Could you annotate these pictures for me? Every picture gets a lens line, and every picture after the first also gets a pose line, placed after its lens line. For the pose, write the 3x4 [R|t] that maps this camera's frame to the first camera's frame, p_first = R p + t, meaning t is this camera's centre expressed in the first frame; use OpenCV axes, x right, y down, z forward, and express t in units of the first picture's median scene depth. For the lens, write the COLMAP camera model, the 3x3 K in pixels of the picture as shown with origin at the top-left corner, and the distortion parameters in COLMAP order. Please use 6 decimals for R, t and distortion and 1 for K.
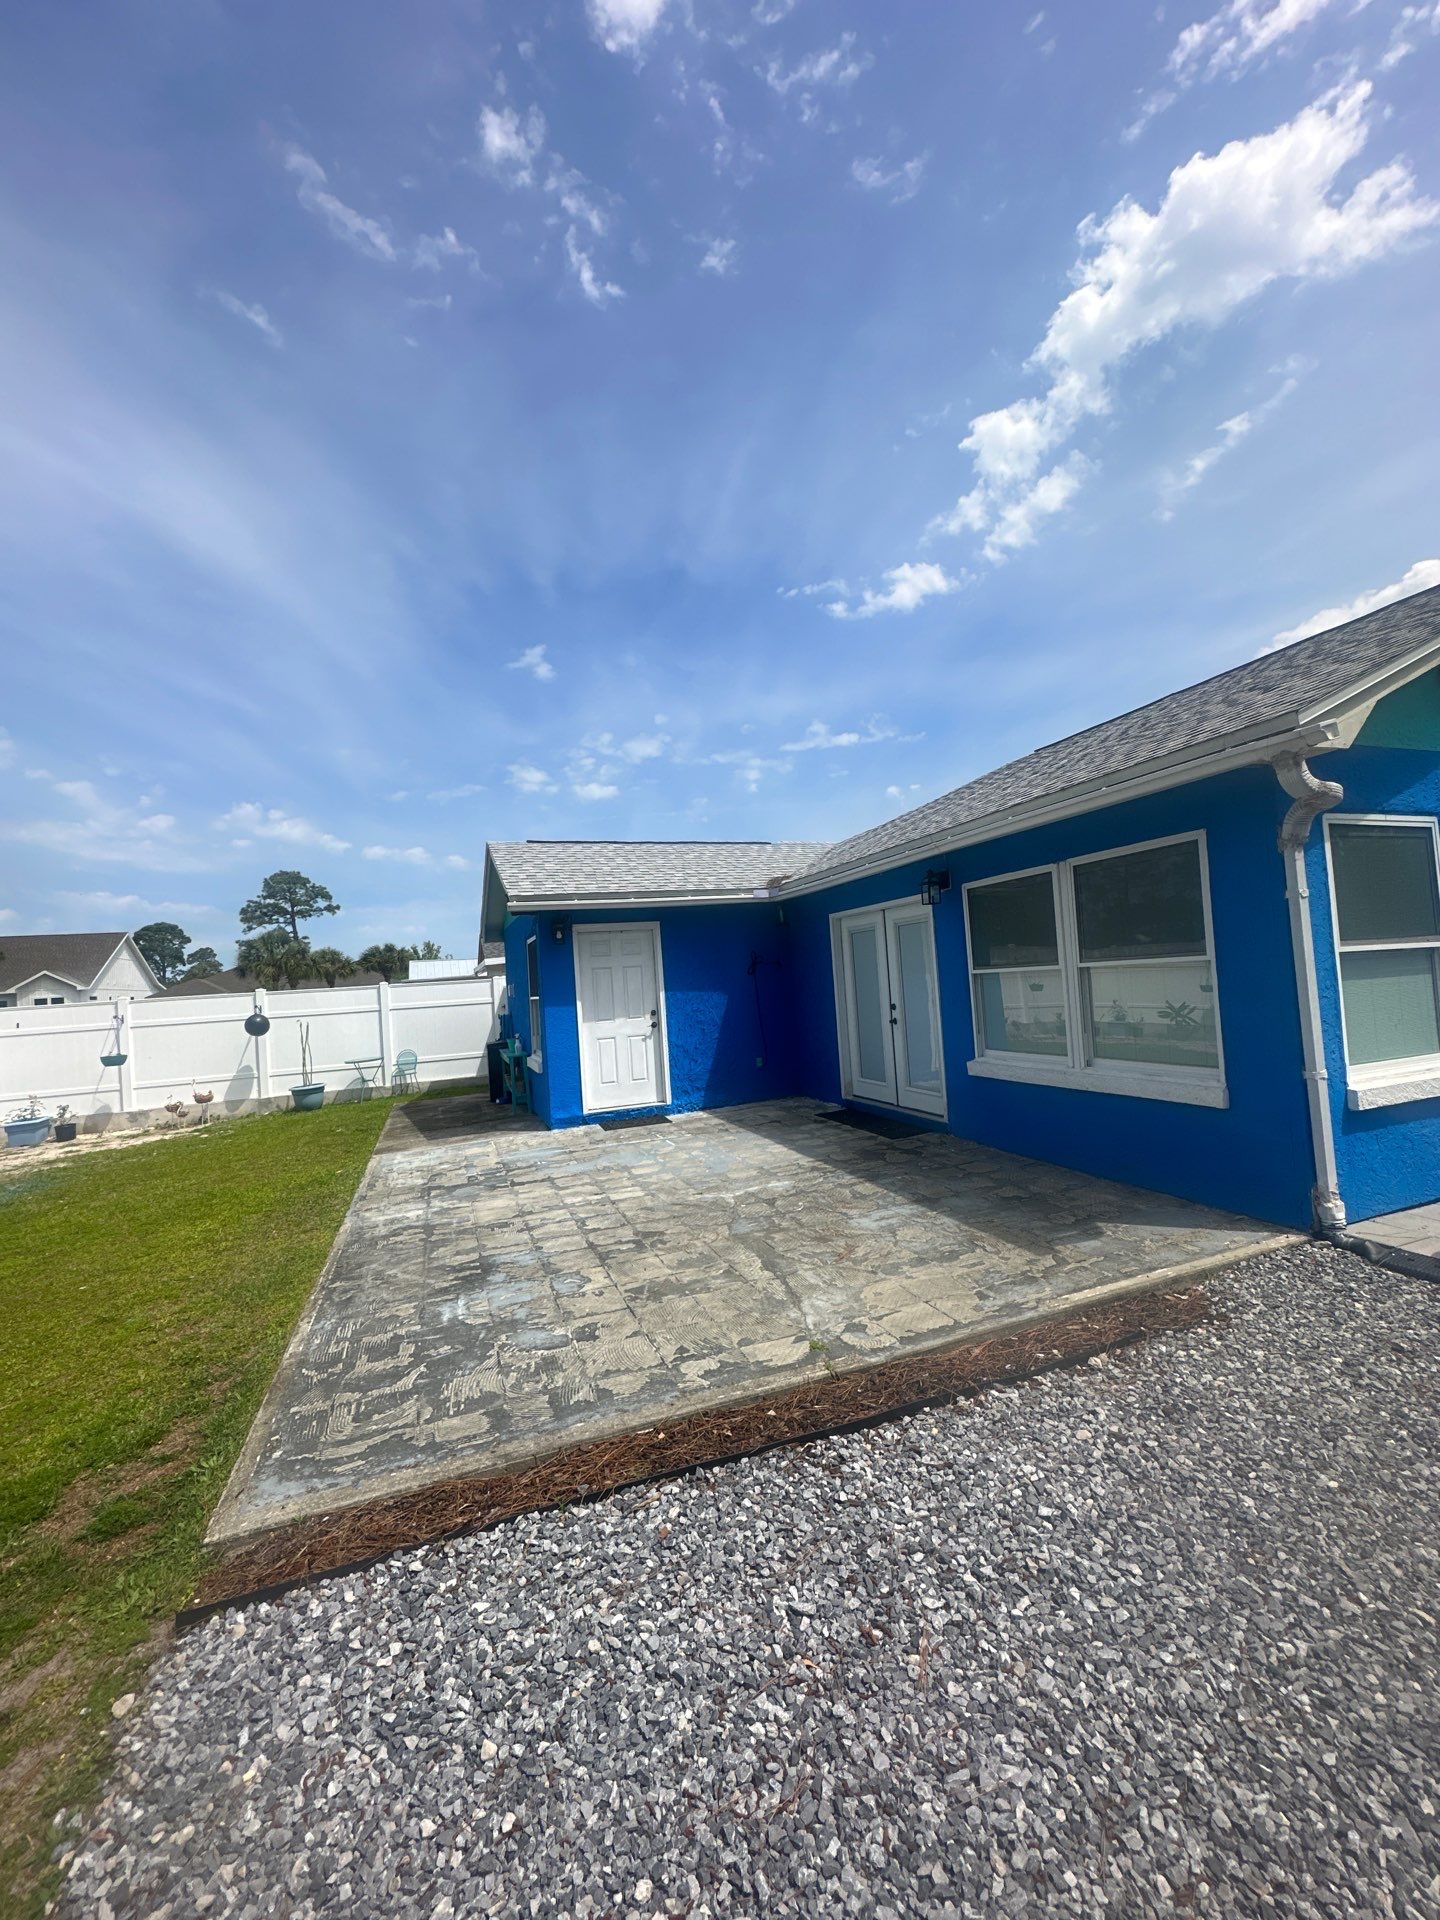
lens RADIAL K [[762.1, 0, 717.4], [0, 762.1, 957.0], [0, 0, 1]] dist [-0.003541, -0.000774]
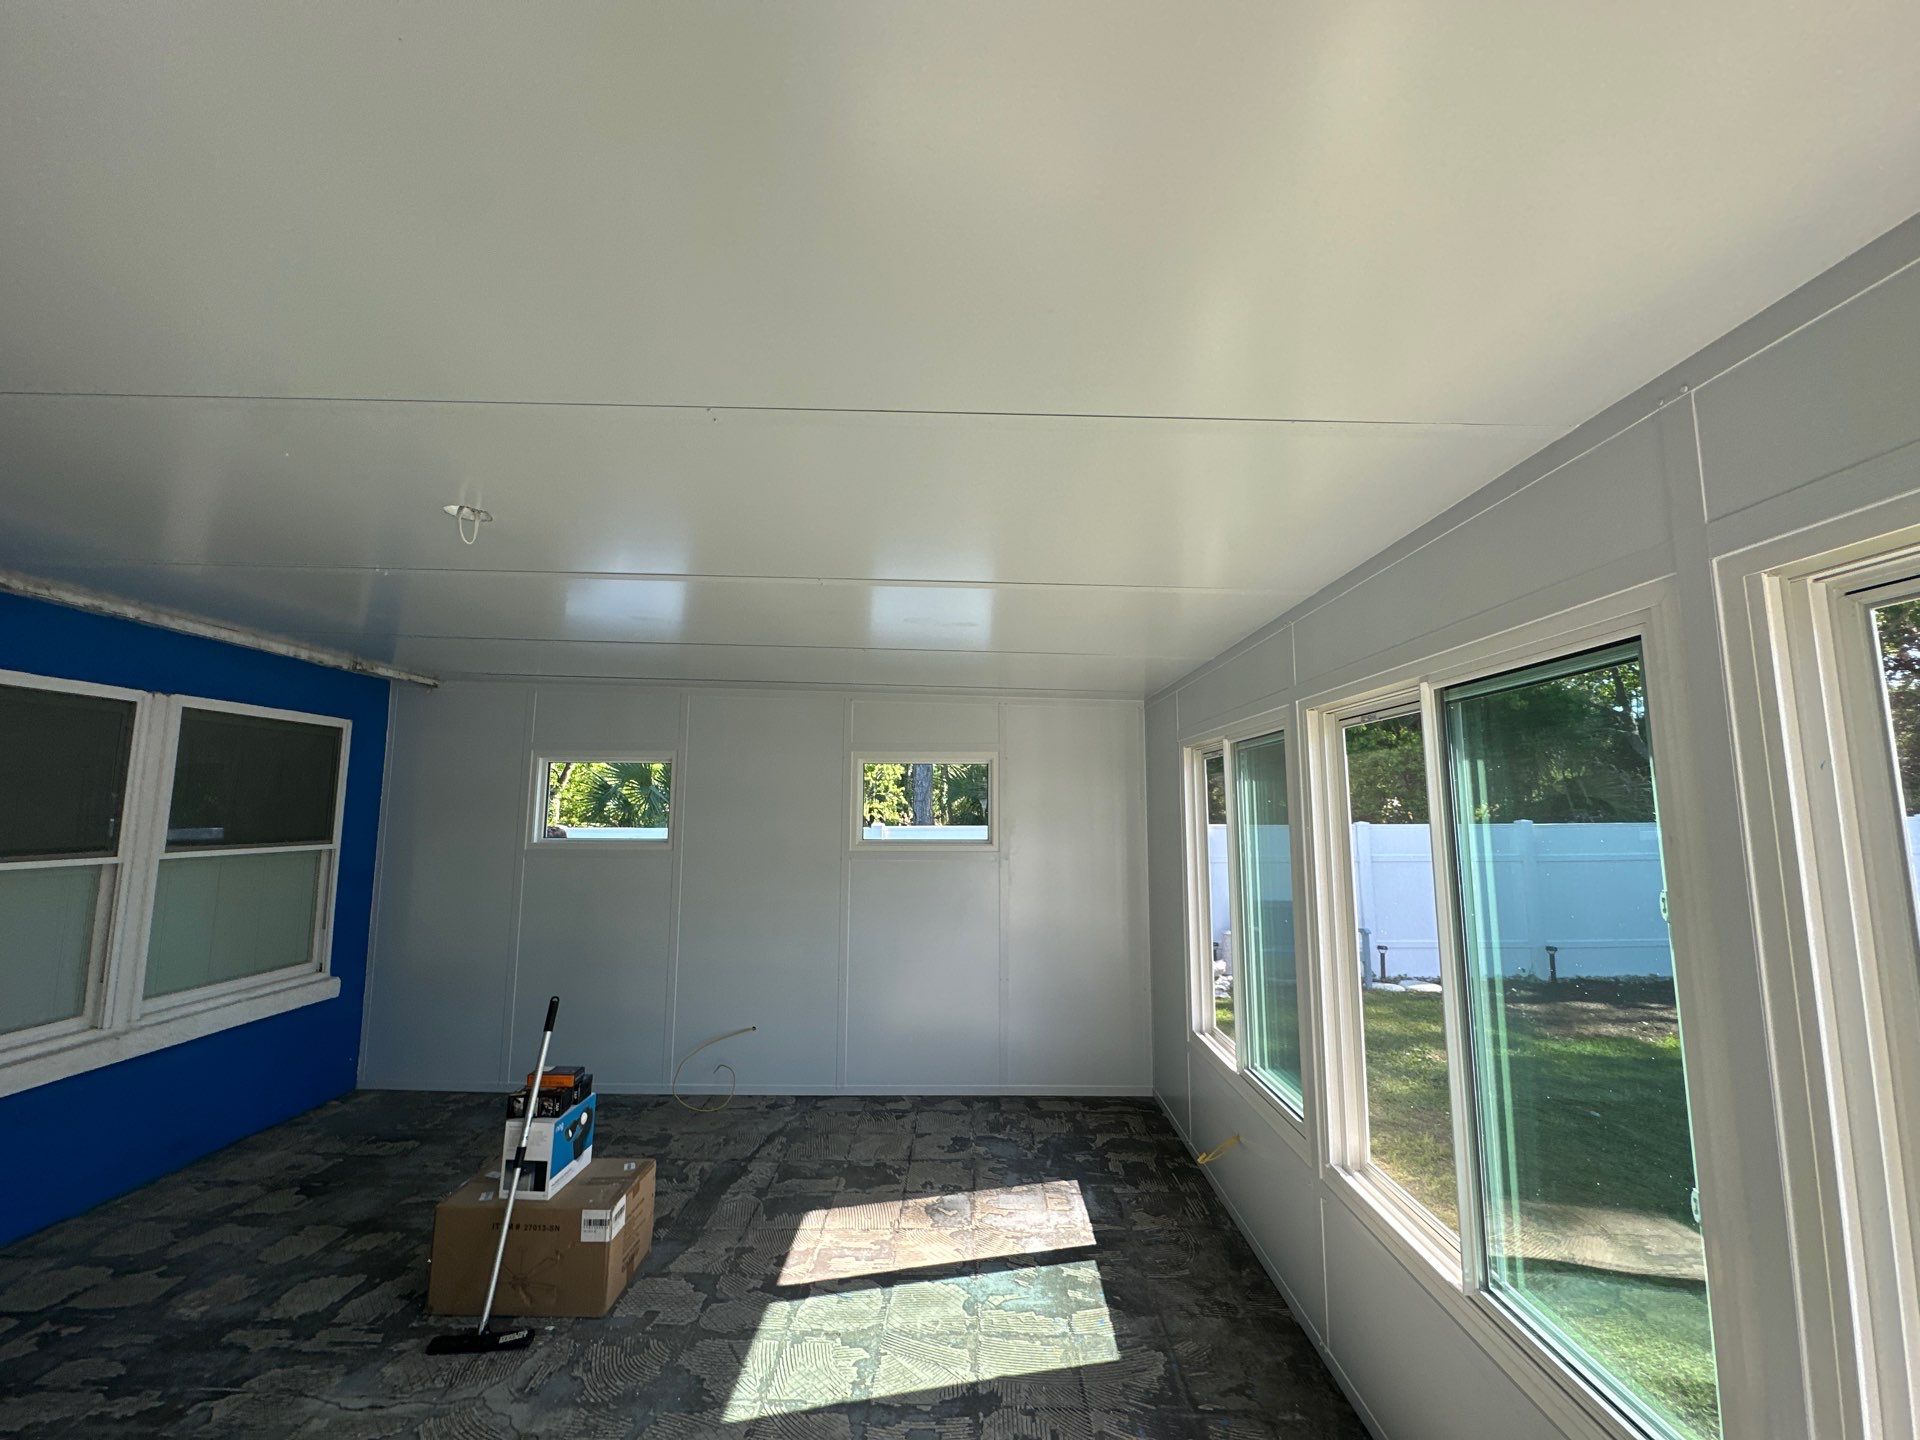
lens RADIAL K [[762.1, 0, 964.9], [0, 762.1, 722.8], [0, 0, 1]] dist [-0.003541, -0.000774]
pose [[-0.934509, 0.103834, 0.340459, -0.606450], [0.047831, 0.984462, -0.168955, 0.060811], [-0.352712, -0.141606, -0.924955, 2.047501]]
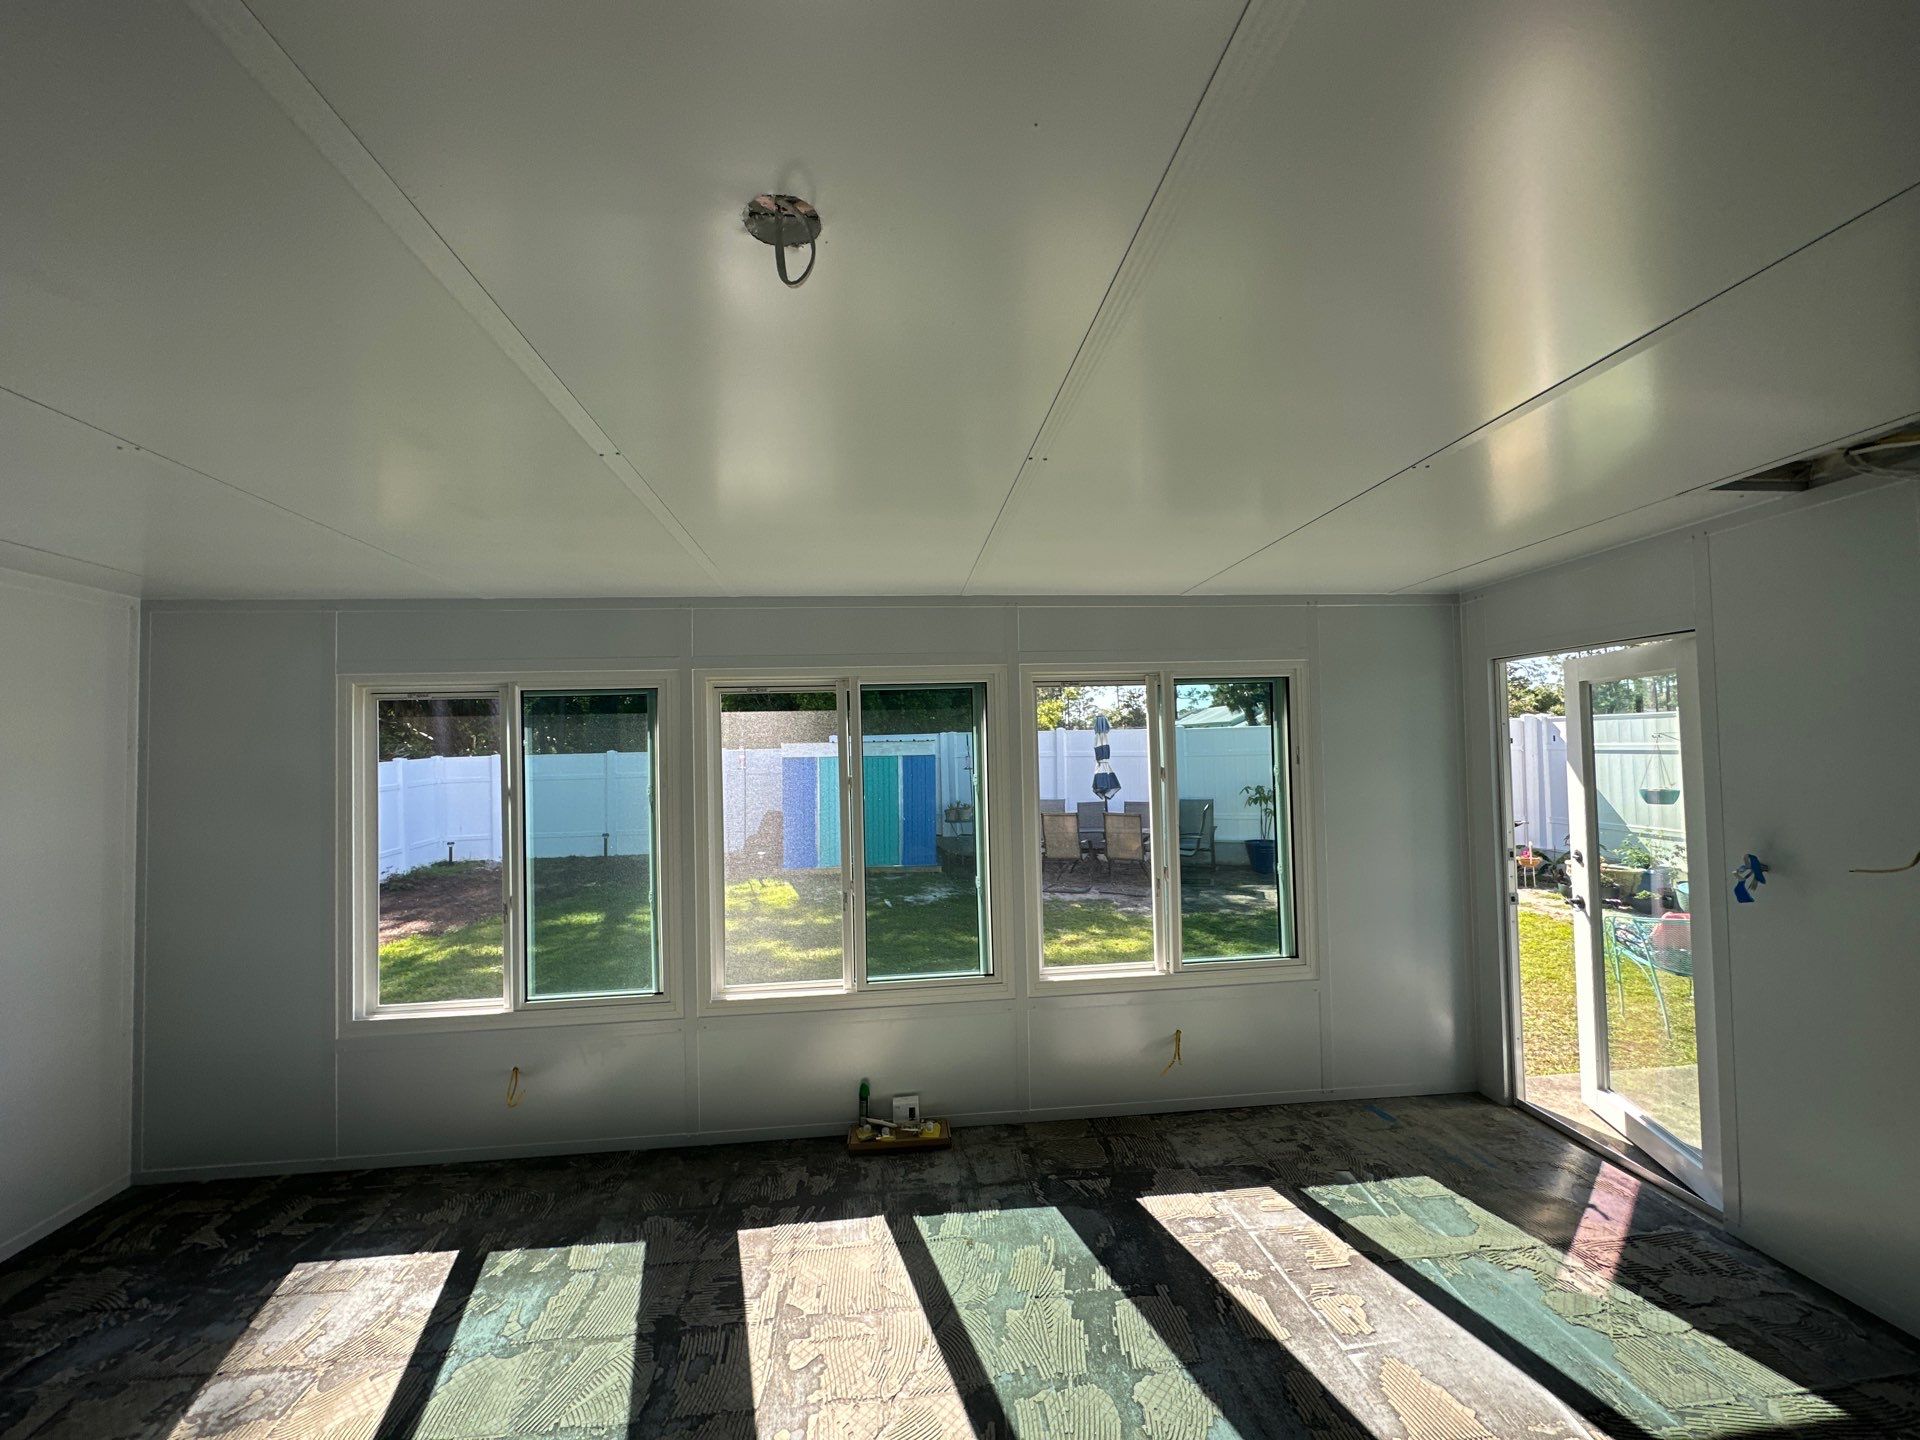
lens RADIAL K [[762.1, 0, 960.2], [0, 762.1, 720.9], [0, 0, 1]] dist [-0.003541, -0.000774]
pose [[-0.242369, 0.044163, -0.969178, 0.179678], [0.071372, 0.997068, 0.027585, -0.004899], [0.967555, -0.062486, -0.244810, 1.817574]]
